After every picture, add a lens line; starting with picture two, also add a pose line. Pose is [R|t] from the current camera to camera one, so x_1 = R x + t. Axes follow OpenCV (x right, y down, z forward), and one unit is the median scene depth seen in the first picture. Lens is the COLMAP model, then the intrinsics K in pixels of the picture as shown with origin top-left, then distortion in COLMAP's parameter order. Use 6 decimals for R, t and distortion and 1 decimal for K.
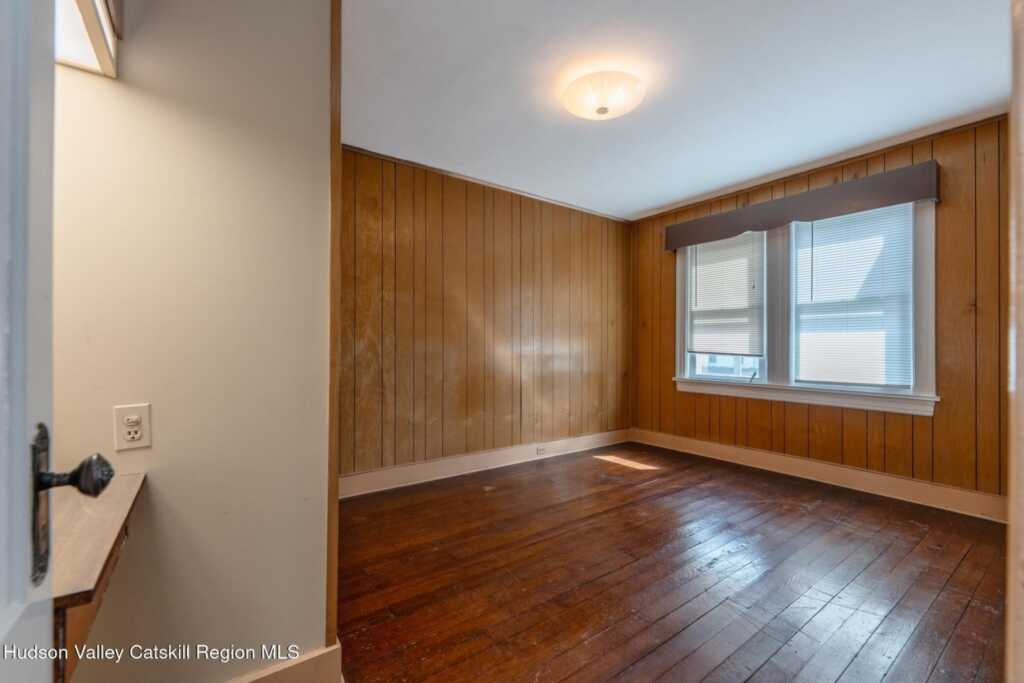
lens RADIAL K [[427.3, 0, 517.5], [0, 427.3, 344.3], [0, 0, 1]] dist [-0.001698, -0.000538]
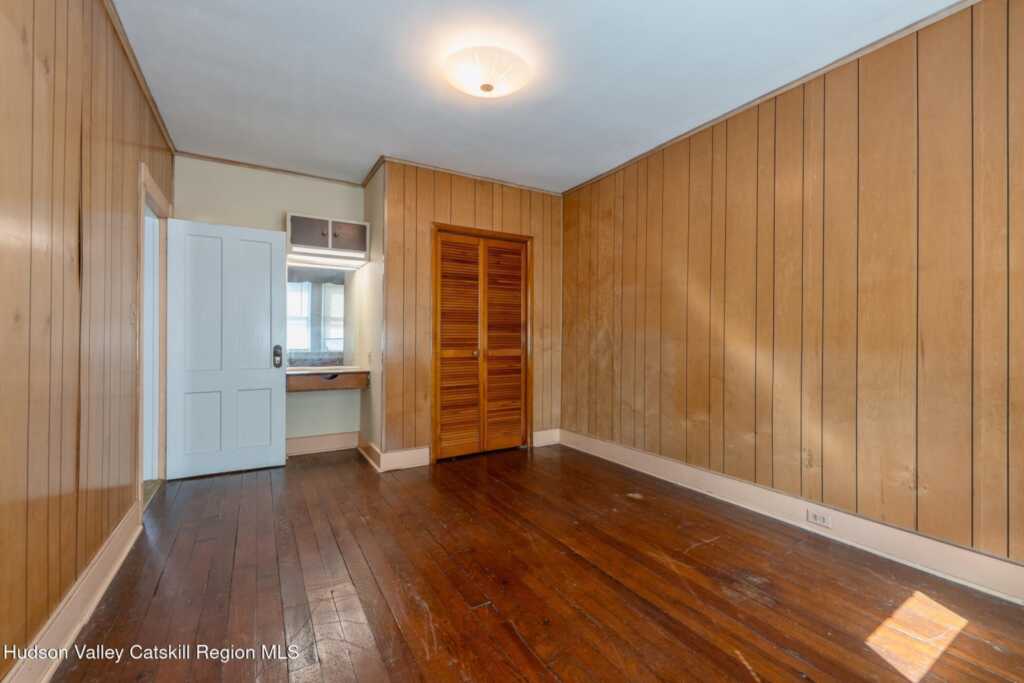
lens RADIAL K [[418.7, 0, 511.9], [0, 418.7, 322.5], [0, 0, 1]] dist [-0.000556, -0.000237]
pose [[-0.094499, -0.043654, -0.994567, 0.805175], [0.001294, 0.999032, -0.043973, 0.019451], [0.995524, -0.005442, -0.094351, 0.812411]]
